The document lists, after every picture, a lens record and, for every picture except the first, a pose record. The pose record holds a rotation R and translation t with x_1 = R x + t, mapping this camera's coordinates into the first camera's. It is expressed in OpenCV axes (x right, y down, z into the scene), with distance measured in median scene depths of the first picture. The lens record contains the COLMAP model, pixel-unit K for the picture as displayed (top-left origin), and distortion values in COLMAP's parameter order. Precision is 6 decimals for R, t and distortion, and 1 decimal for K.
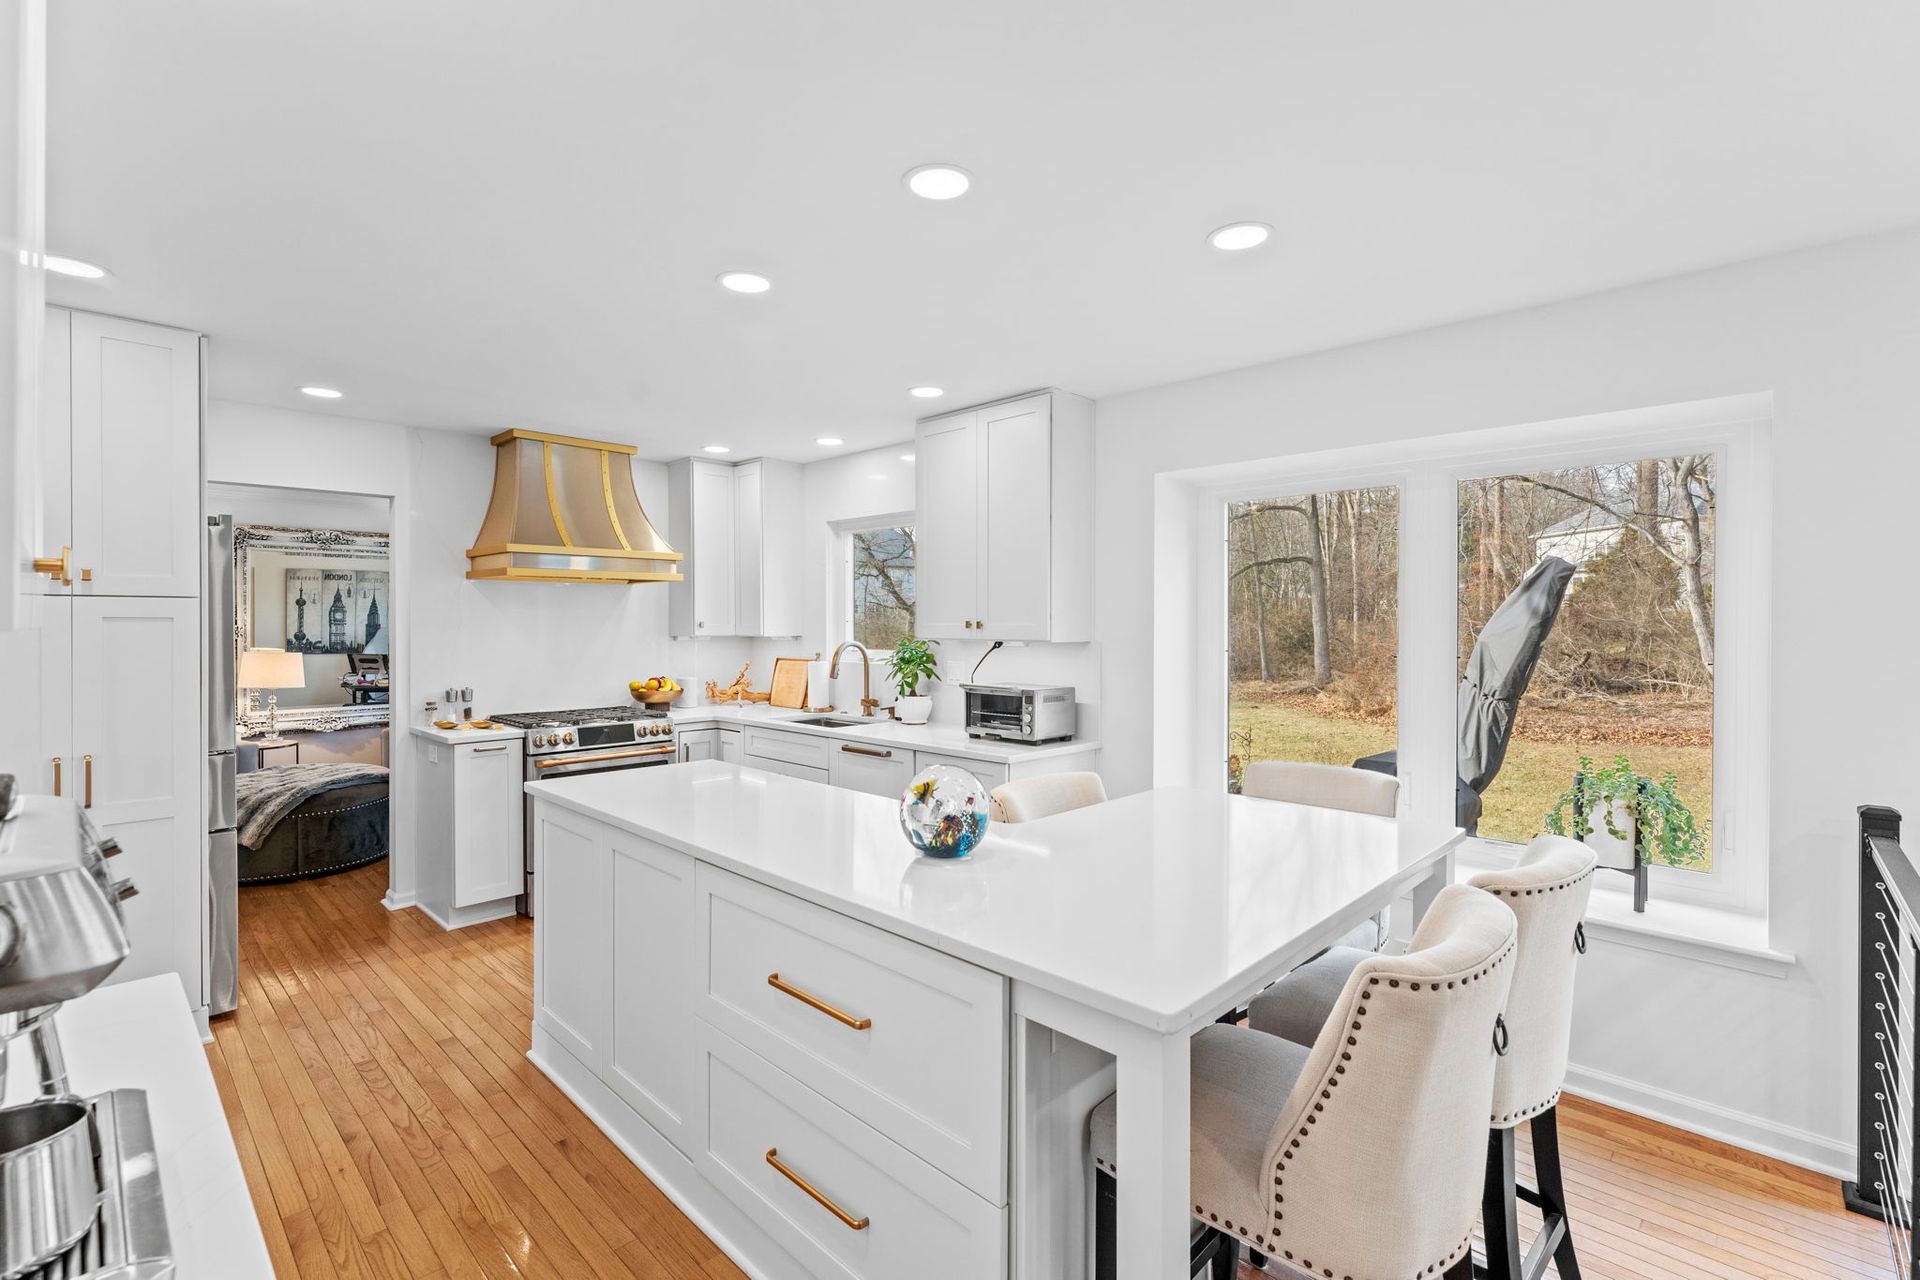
lens RADIAL K [[854.3, 0, 958.3], [0, 854.3, 629.4], [0, 0, 1]] dist [-0.001995, -0.000406]
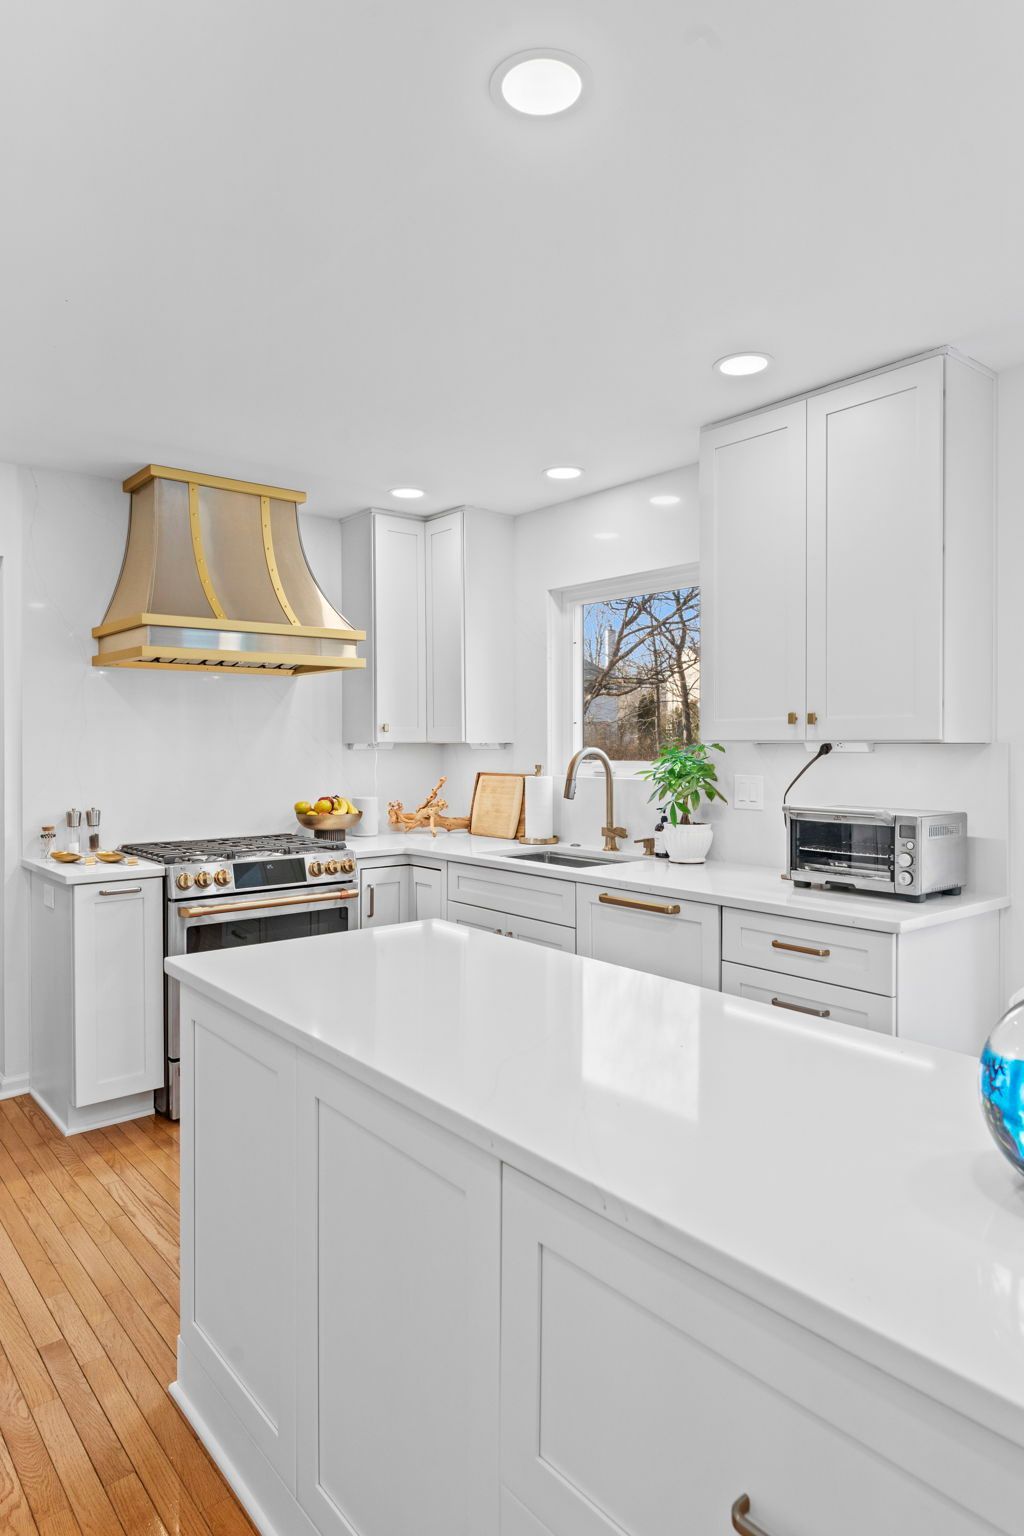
lens RADIAL K [[923.3, 0, 509.0], [0, 923.3, 750.6], [0, 0, 1]] dist [-0.000944, -0.001162]
pose [[0.993672, -0.000989, -0.112319, -0.114503], [0.001113, 0.999999, 0.001044, 0.016502], [0.112318, -0.001163, 0.993672, 0.224413]]
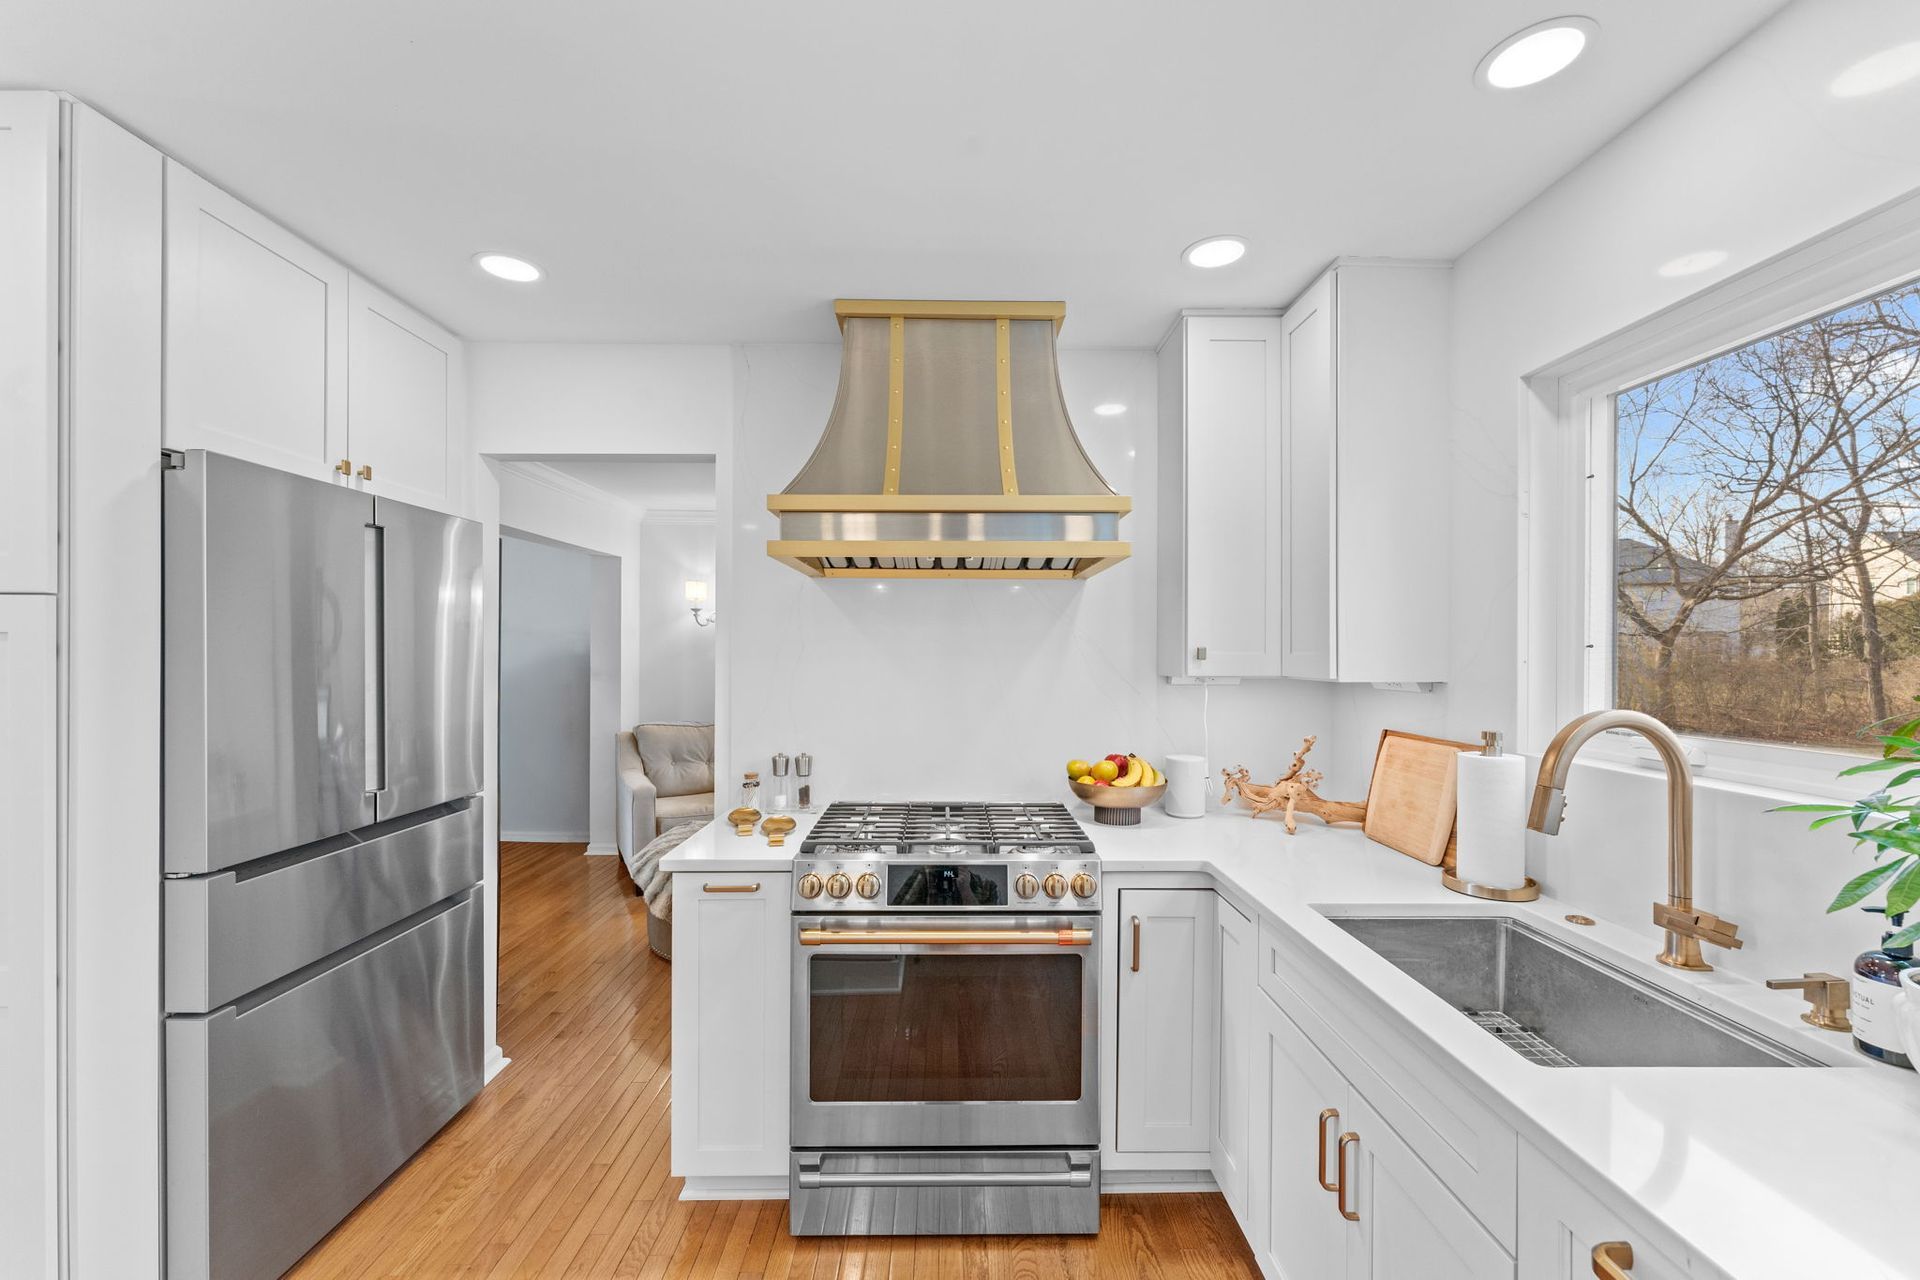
lens RADIAL K [[770.9, 0, 961.1], [0, 770.9, 654.6], [0, 0, 1]] dist [0.001333, -0.000164]
pose [[0.706626, 0.005264, -0.707567, -0.104059], [-0.009658, 0.999951, -0.002206, -0.003135], [0.707521, 0.008393, 0.706642, 0.697517]]
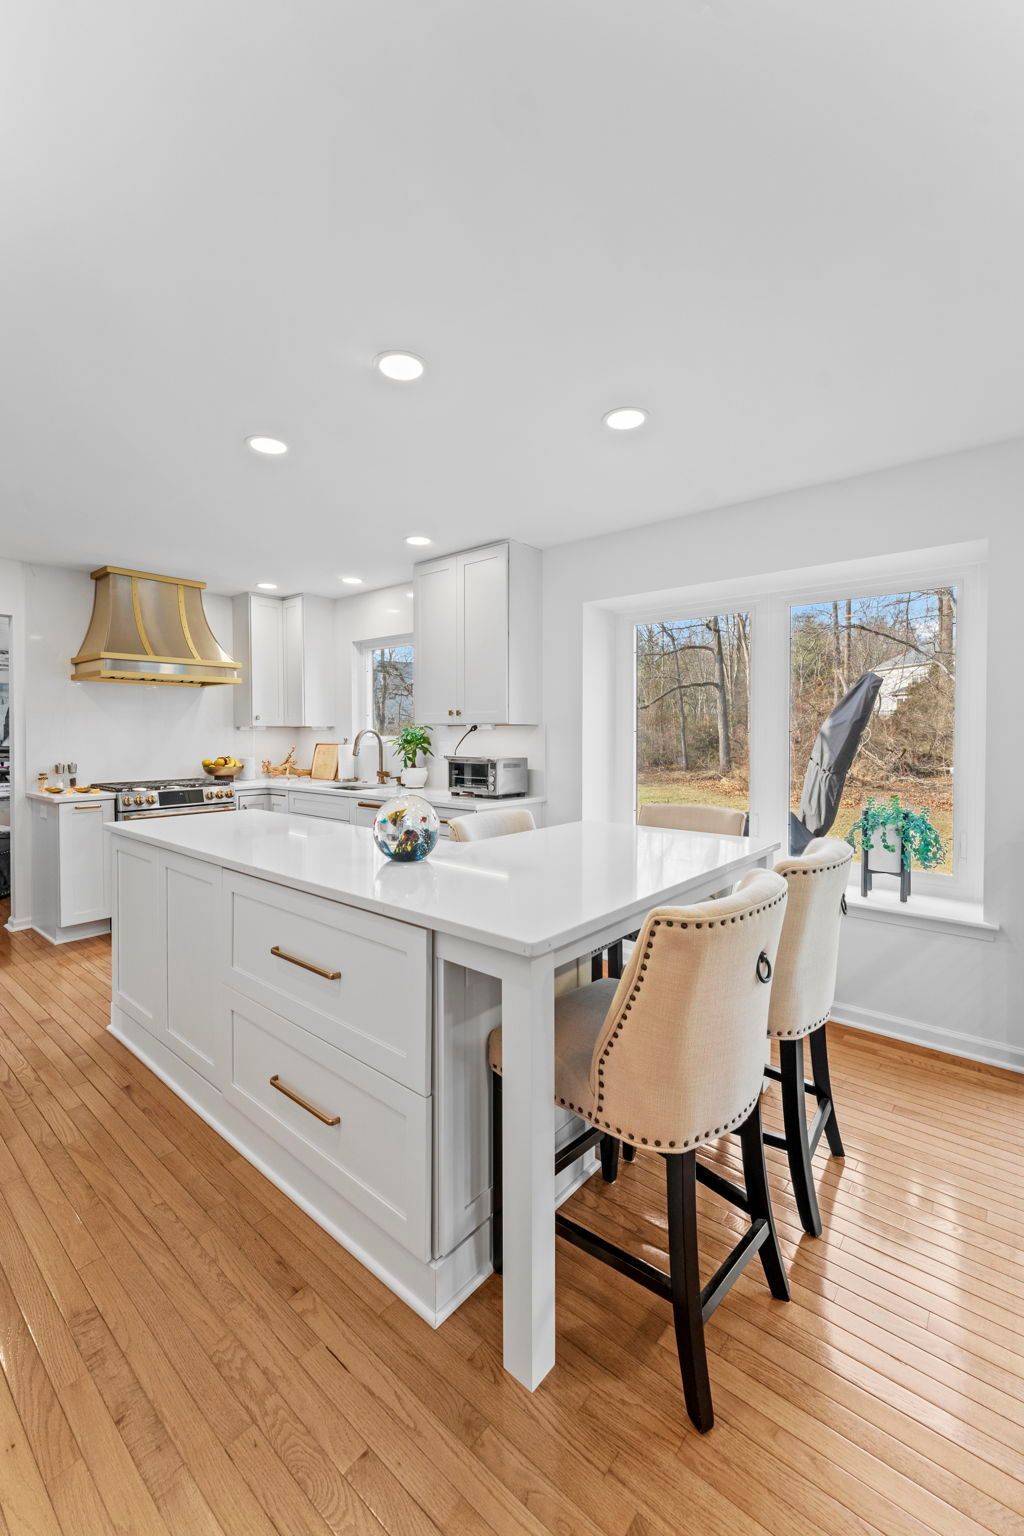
lens RADIAL K [[621.1, 0, 512.3], [0, 621.1, 742.6], [0, 0, 1]] dist [-0.000279, -0.000172]
pose [[0.997708, -0.001987, 0.067637, 0.038122], [0.001371, 0.999957, 0.009157, 0.029515], [-0.067653, -0.009044, 0.997668, -0.002022]]
